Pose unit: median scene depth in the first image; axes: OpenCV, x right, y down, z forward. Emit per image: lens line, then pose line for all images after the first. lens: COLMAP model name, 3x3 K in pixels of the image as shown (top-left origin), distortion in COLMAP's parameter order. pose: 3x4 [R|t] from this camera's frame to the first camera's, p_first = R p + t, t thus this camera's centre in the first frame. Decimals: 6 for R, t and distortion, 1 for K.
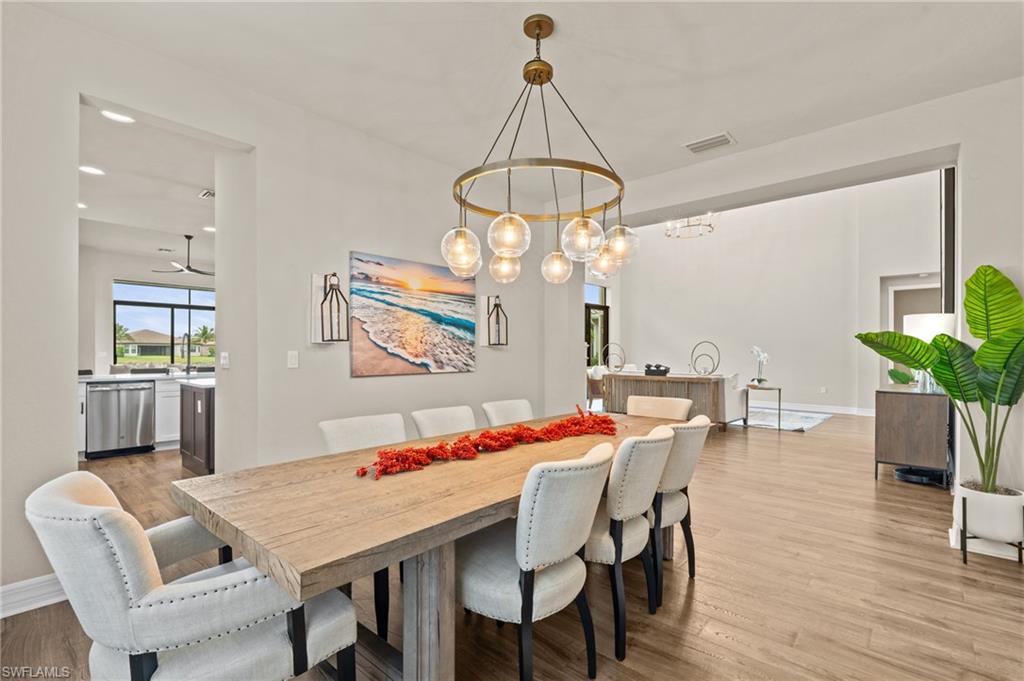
lens RADIAL K [[457.0, 0, 511.1], [0, 457.0, 351.2], [0, 0, 1]] dist [0.000406, 0.000747]
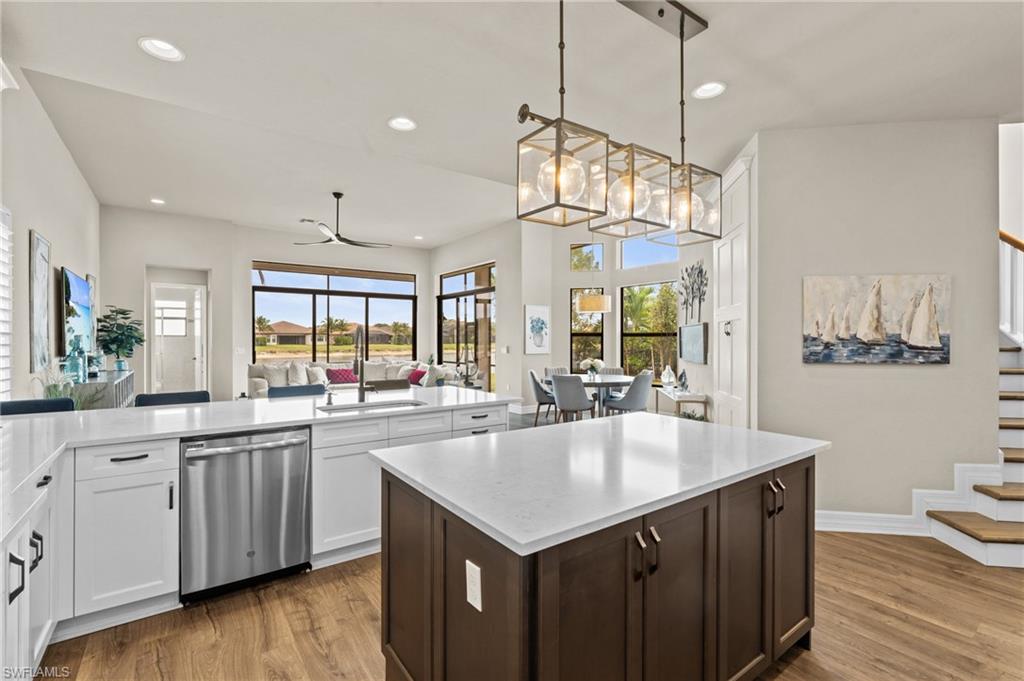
lens RADIAL K [[457.0, 0, 509.4], [0, 457.0, 335.4], [0, 0, 1]] dist [0.000406, 0.000747]
pose [[0.977156, -0.005367, -0.212454, -0.248263], [0.003635, 0.999957, -0.008543, -0.012932], [0.212490, 0.007576, 0.977134, 0.301652]]
